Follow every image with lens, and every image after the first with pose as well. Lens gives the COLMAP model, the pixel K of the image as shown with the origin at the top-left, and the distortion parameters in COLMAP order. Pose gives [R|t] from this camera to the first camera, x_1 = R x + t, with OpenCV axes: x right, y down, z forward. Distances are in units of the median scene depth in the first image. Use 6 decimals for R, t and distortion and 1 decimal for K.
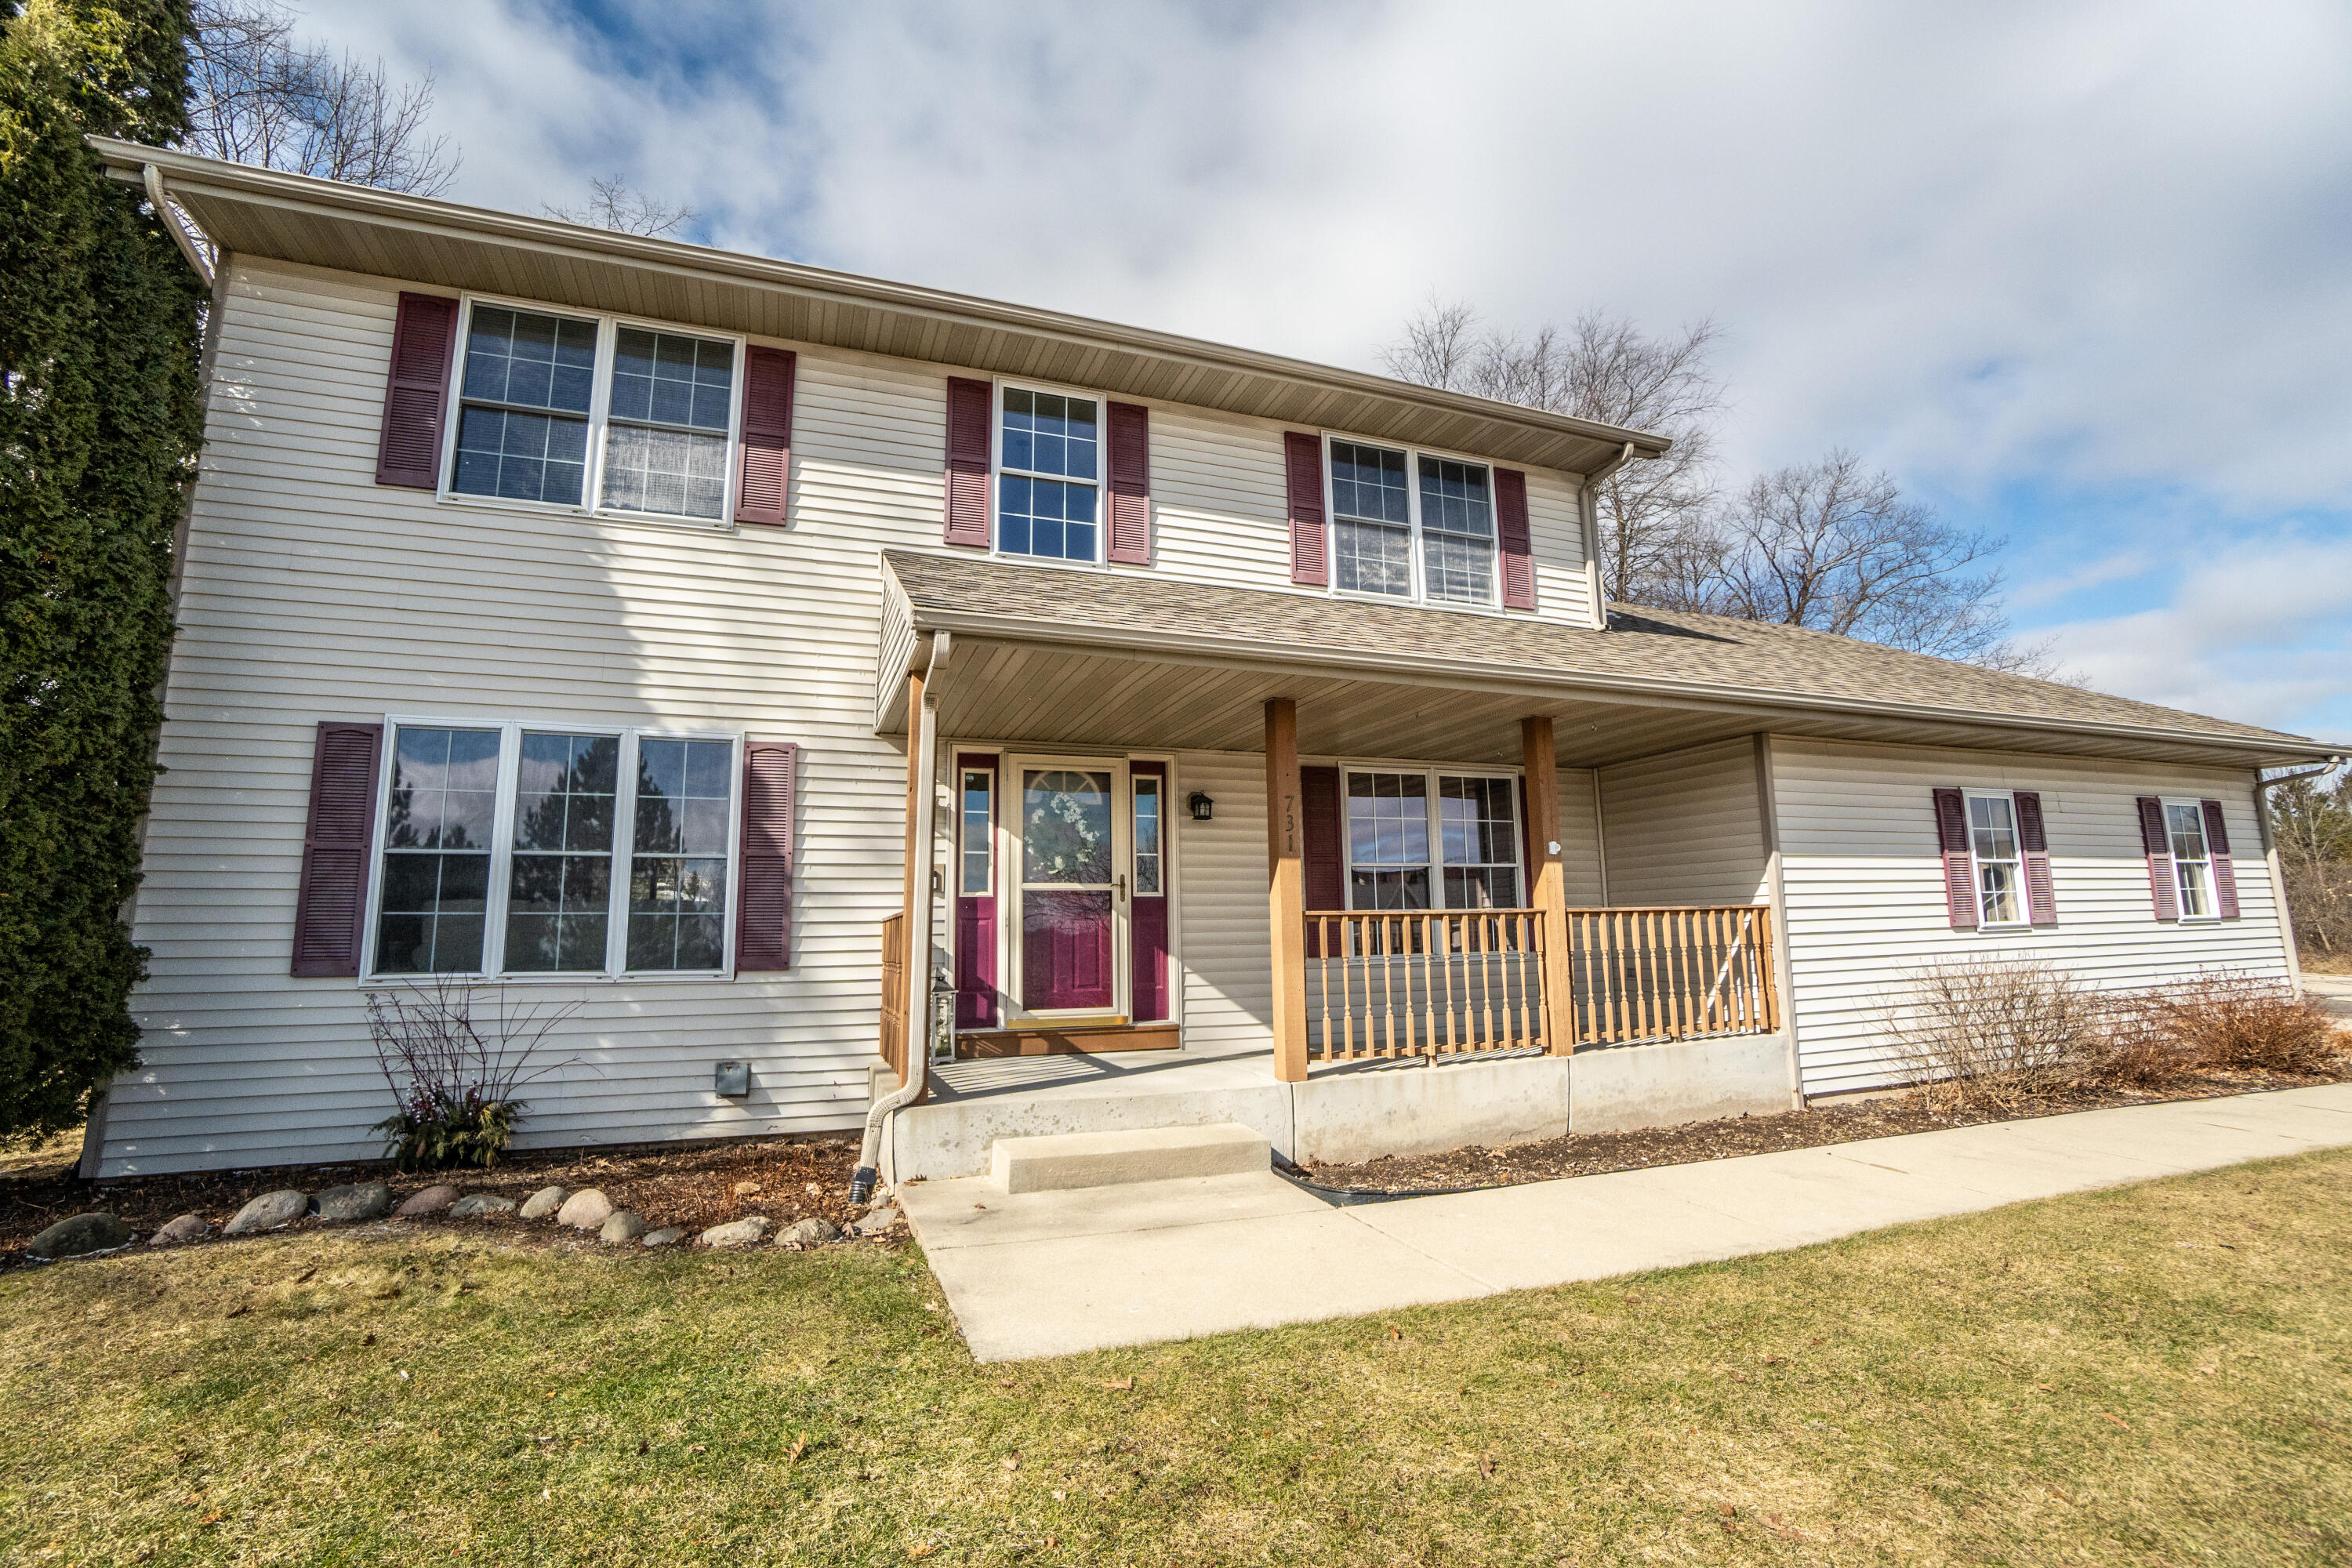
lens RADIAL K [[1016.9, 0, 1176.0], [0, 1016.9, 784.0], [0, 0, 1]] dist [-0.043703, -0.000034]
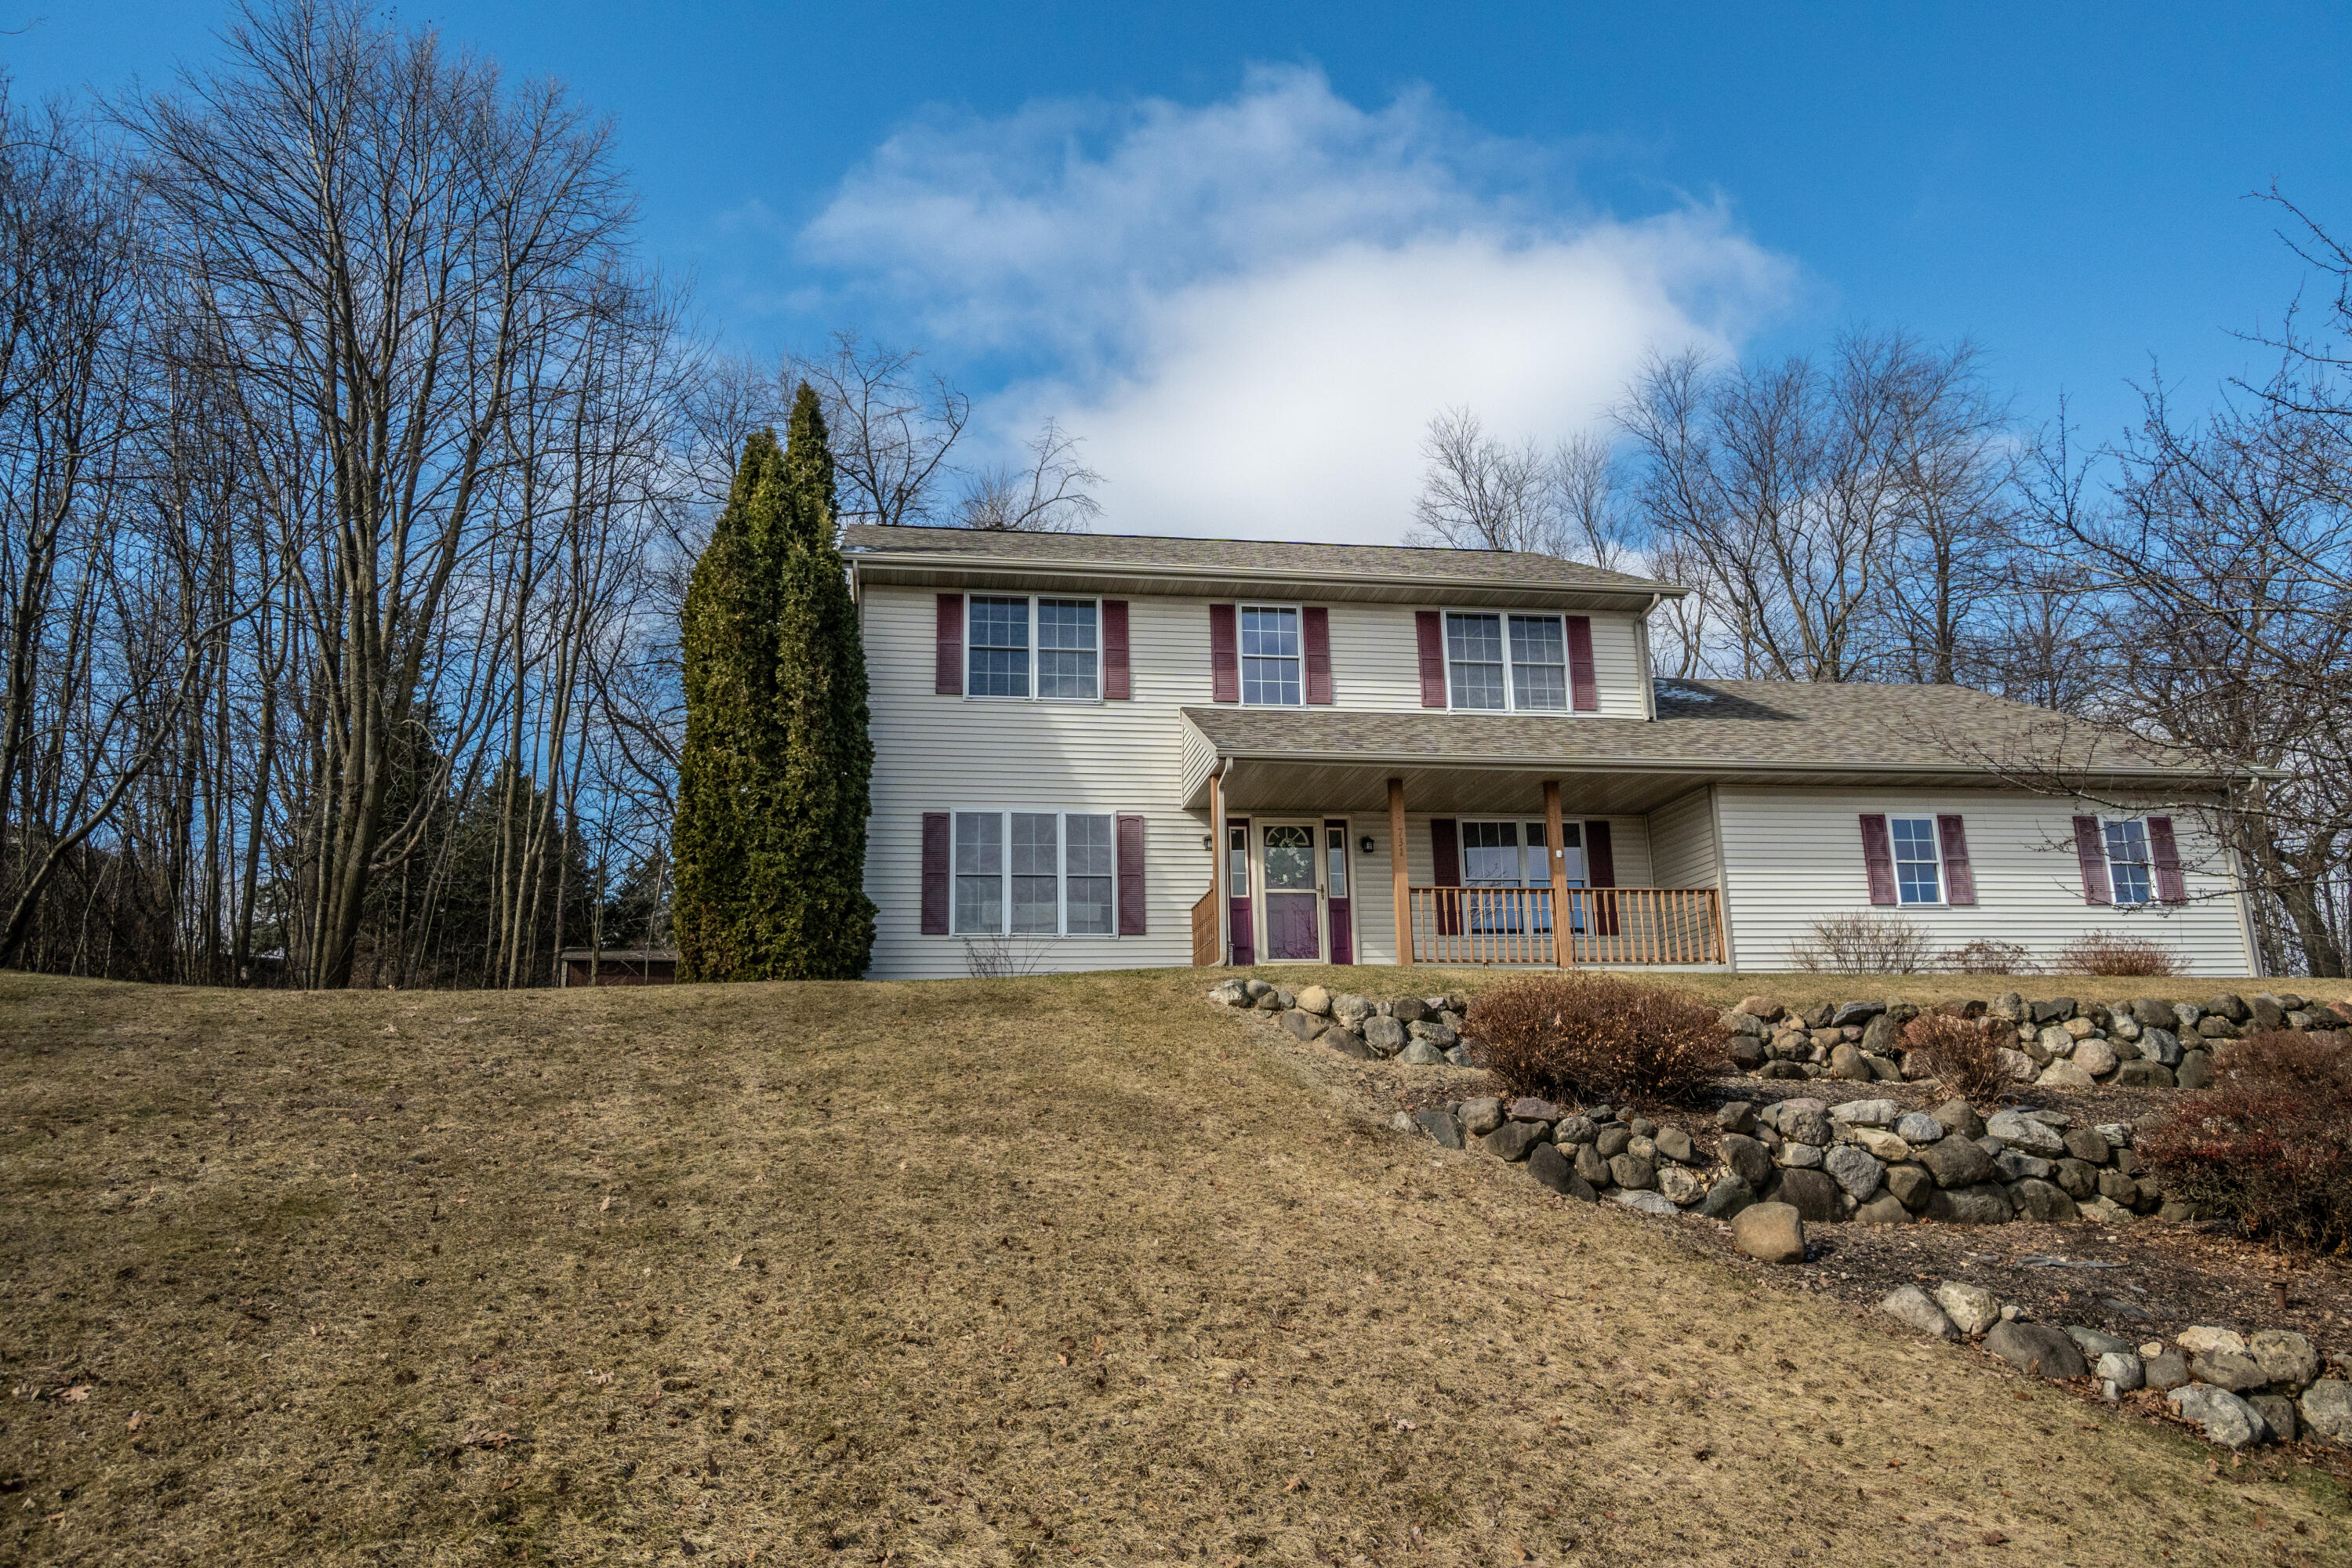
lens RADIAL K [[1614.7, 0, 1176.0], [0, 1614.7, 784.0], [0, 0, 1]] dist [0.002454, 0.000471]
pose [[0.983315, -0.049898, -0.174932, 0.186246], [0.034364, 0.995283, -0.090729, 0.154452], [0.178634, 0.083204, 0.980391, -1.702756]]
